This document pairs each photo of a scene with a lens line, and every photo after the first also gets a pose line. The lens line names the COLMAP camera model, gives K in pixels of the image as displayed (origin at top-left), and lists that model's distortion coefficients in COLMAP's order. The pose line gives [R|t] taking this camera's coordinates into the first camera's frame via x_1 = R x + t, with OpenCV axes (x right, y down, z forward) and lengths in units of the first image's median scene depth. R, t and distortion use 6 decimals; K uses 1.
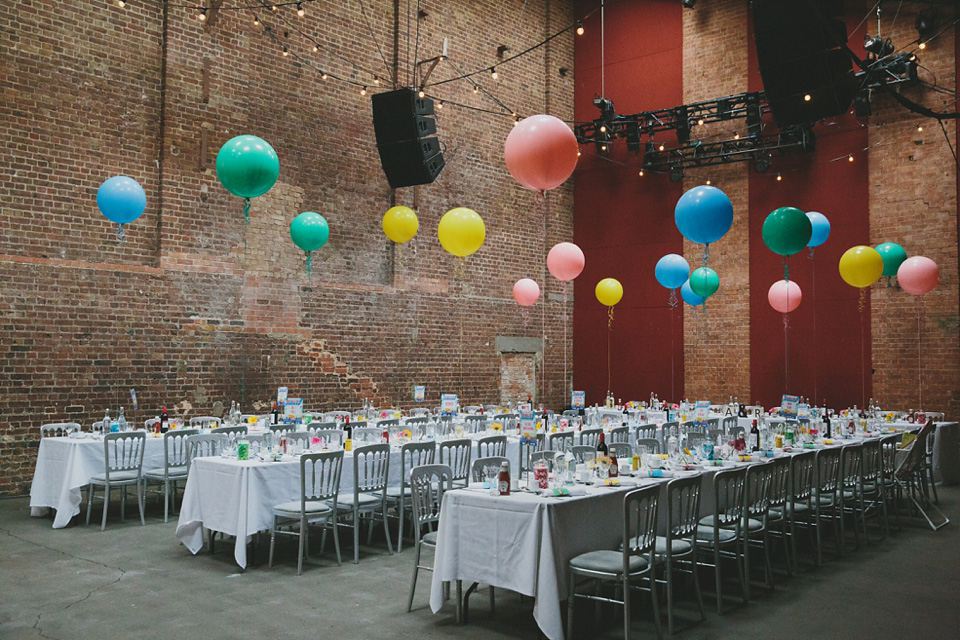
lens RADIAL K [[902.5, 0, 480.0], [0, 902.5, 320.0], [0, 0, 1]] dist [-0.048867, 0.151425]
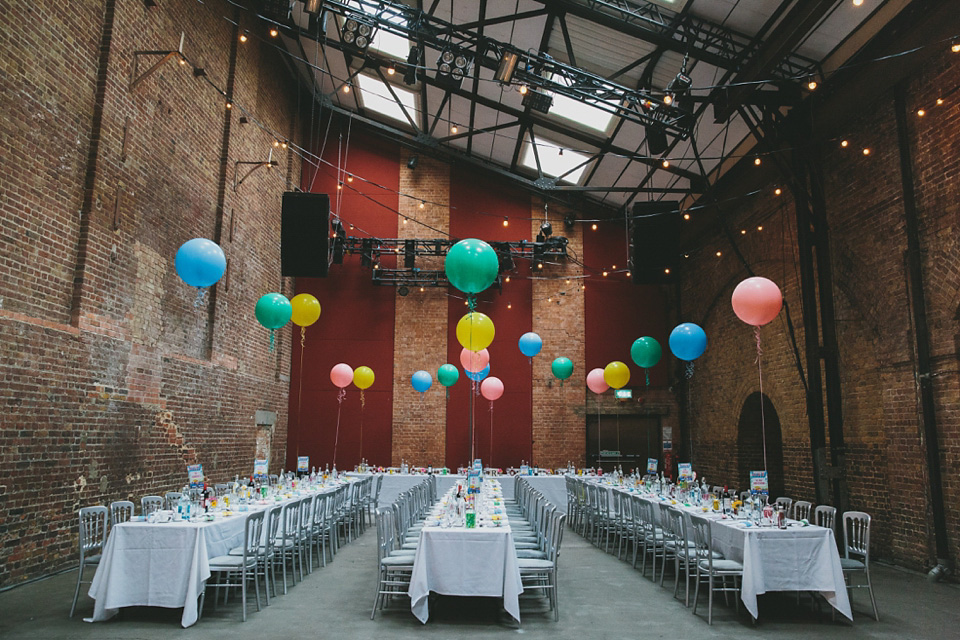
lens RADIAL K [[728.2, 0, 480.0], [0, 728.2, 320.0], [0, 0, 1]] dist [-0.112804, 0.108020]
pose [[0.741975, 0.107636, 0.661731, -0.525684], [-0.037424, 0.992139, -0.119418, 0.004229], [-0.669383, 0.063840, 0.740170, 0.196295]]
